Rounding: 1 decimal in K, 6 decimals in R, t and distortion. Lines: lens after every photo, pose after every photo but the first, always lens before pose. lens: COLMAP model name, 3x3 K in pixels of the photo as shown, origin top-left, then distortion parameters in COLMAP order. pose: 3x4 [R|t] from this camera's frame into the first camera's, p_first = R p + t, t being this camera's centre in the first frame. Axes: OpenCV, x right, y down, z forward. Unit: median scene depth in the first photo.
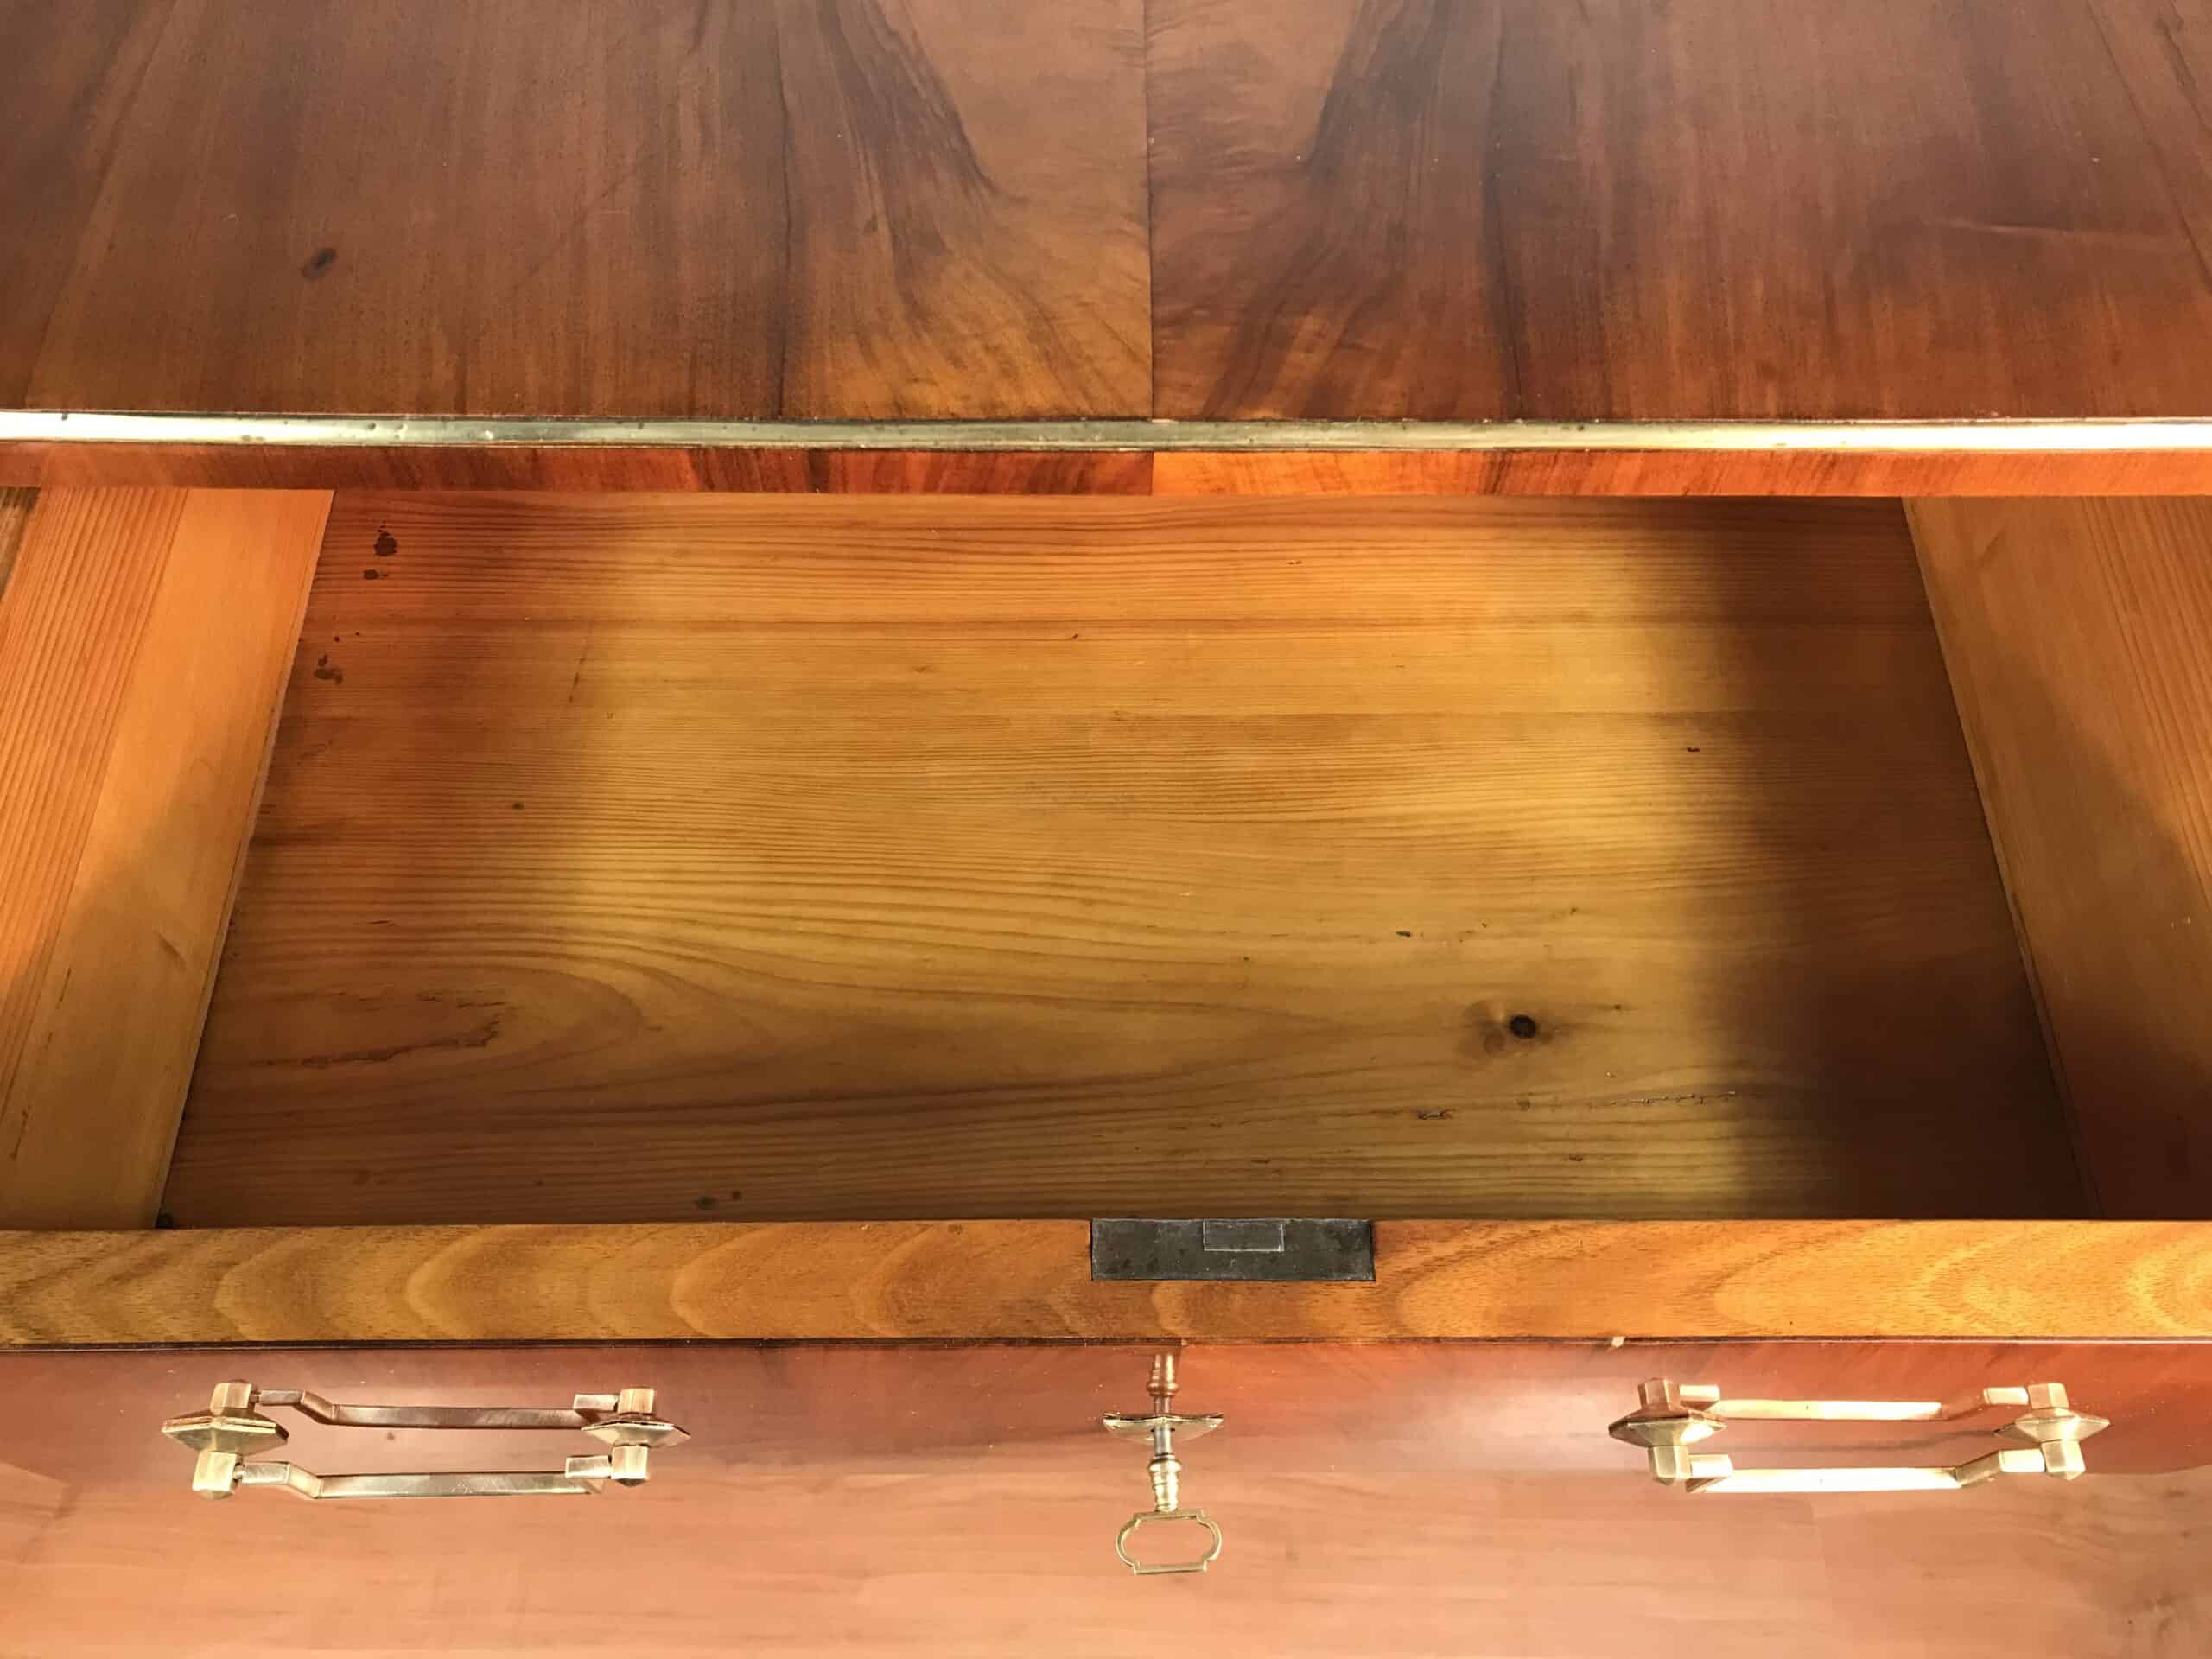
lens RADIAL K [[1801.3, 0, 1106.0], [0, 1801.3, 829.5], [0, 0, 1]] dist [0.002731, 0.000082]
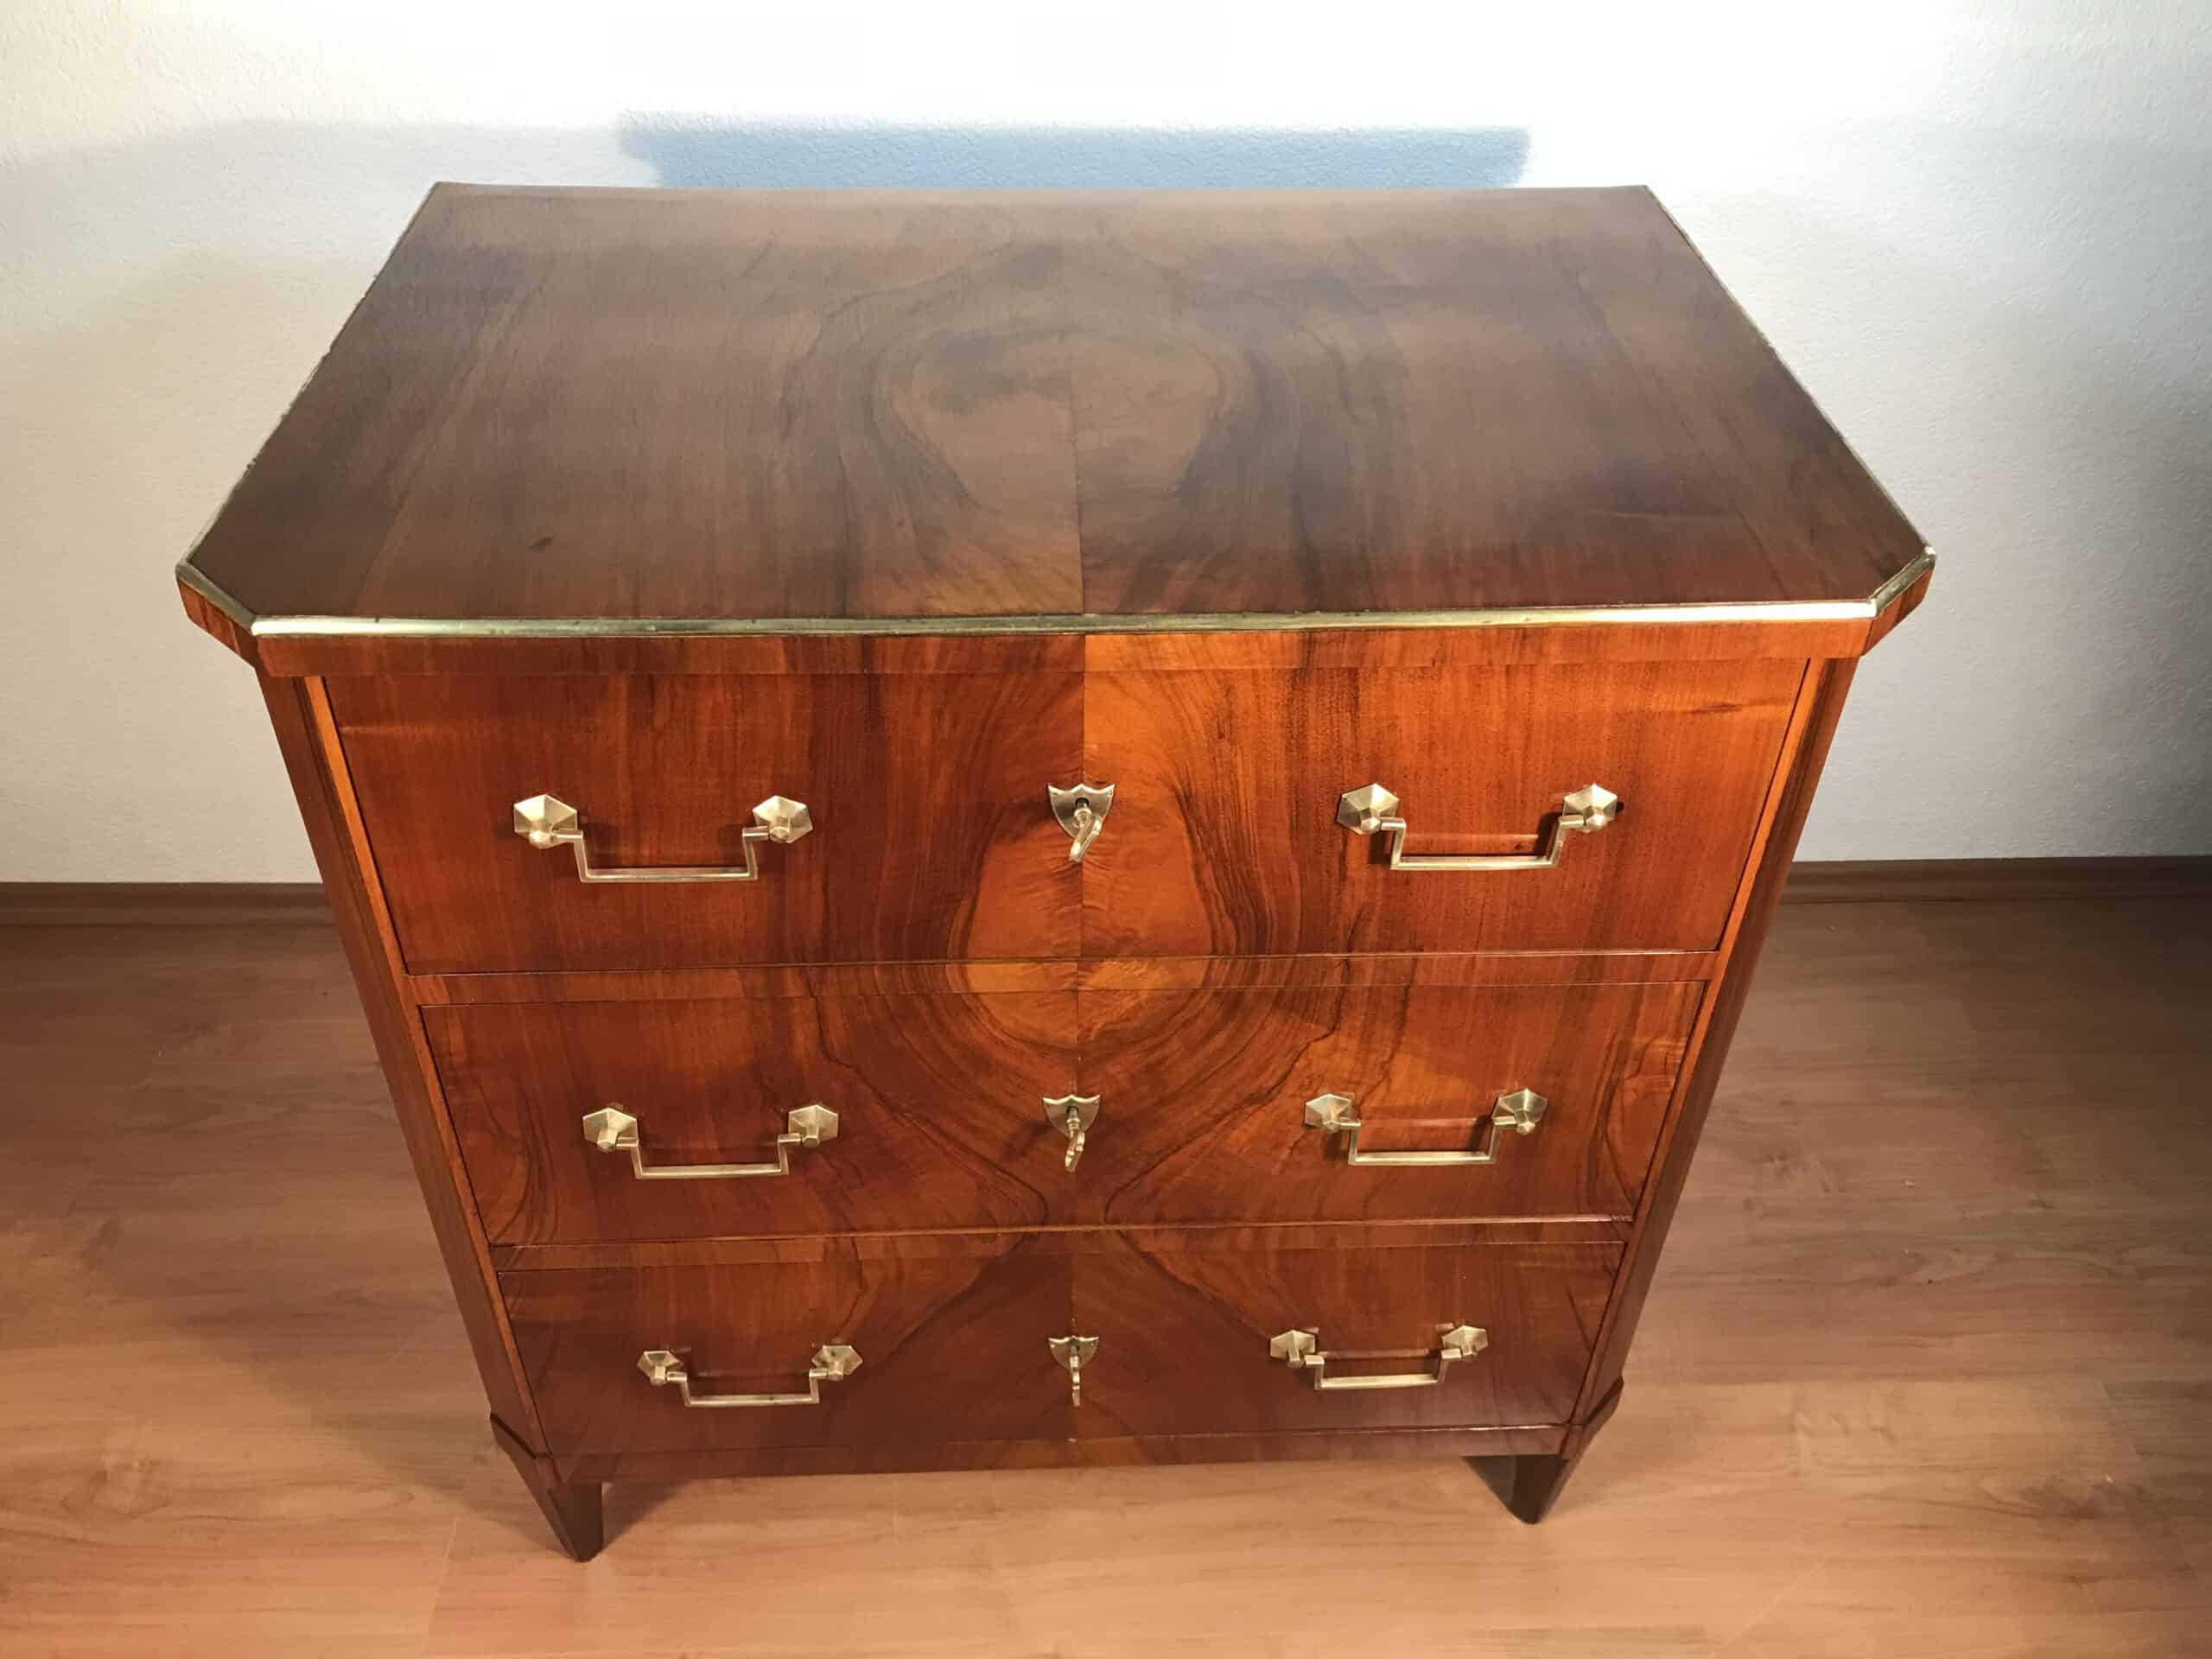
lens RADIAL K [[1789.9, 0, 1106.0], [0, 1789.9, 829.5], [0, 0, 1]] dist [0.076747, -0.129159]
pose [[0.999270, -0.020742, 0.032077, -0.008508], [0.030739, 0.935155, -0.352902, 0.487298], [-0.022678, 0.353630, 0.935110, -0.379089]]
